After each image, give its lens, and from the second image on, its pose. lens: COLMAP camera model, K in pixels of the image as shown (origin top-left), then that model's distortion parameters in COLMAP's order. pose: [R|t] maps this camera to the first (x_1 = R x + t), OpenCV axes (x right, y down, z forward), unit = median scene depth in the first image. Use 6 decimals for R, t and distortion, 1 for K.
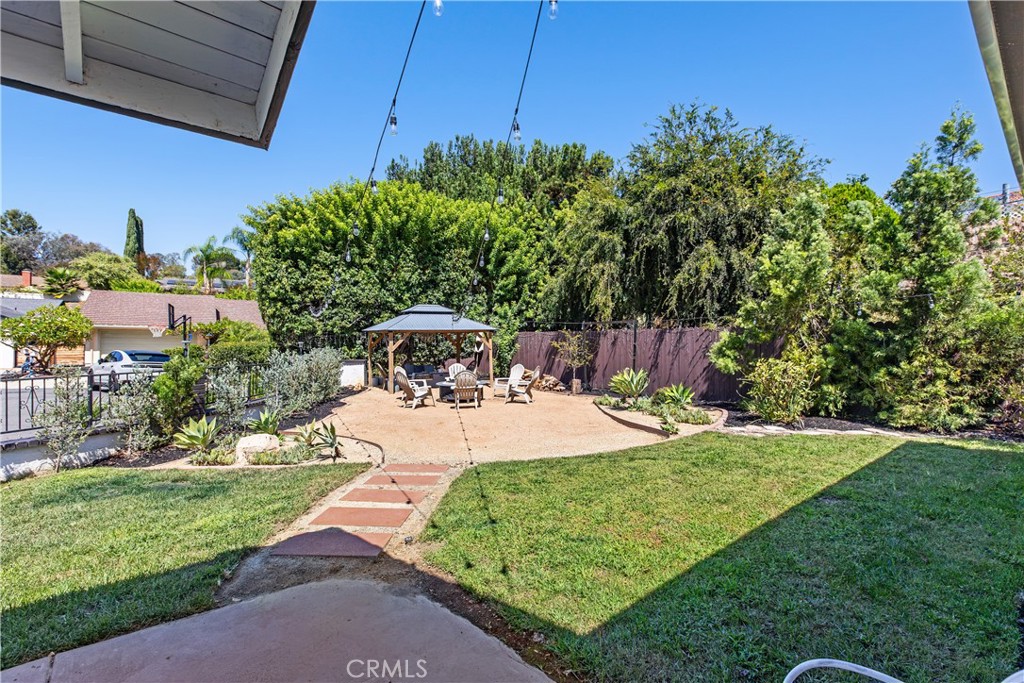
lens RADIAL K [[531.5, 0, 513.6], [0, 531.5, 344.0], [0, 0, 1]] dist [0.000074, -0.000001]
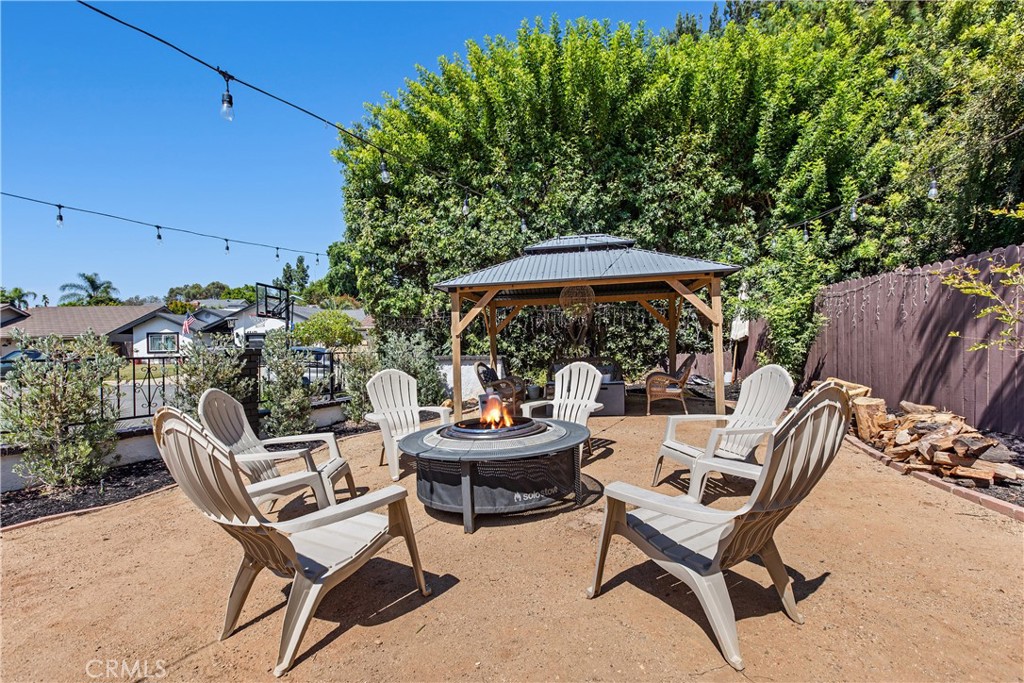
lens RADIAL K [[470.5, 0, 505.7], [0, 470.5, 360.4], [0, 0, 1]] dist [0.003150, -0.000568]
pose [[0.791465, -0.001656, -0.611213, 0.034812], [0.021512, 0.999452, 0.025148, 0.020290], [0.610836, -0.033052, 0.791067, 0.553390]]
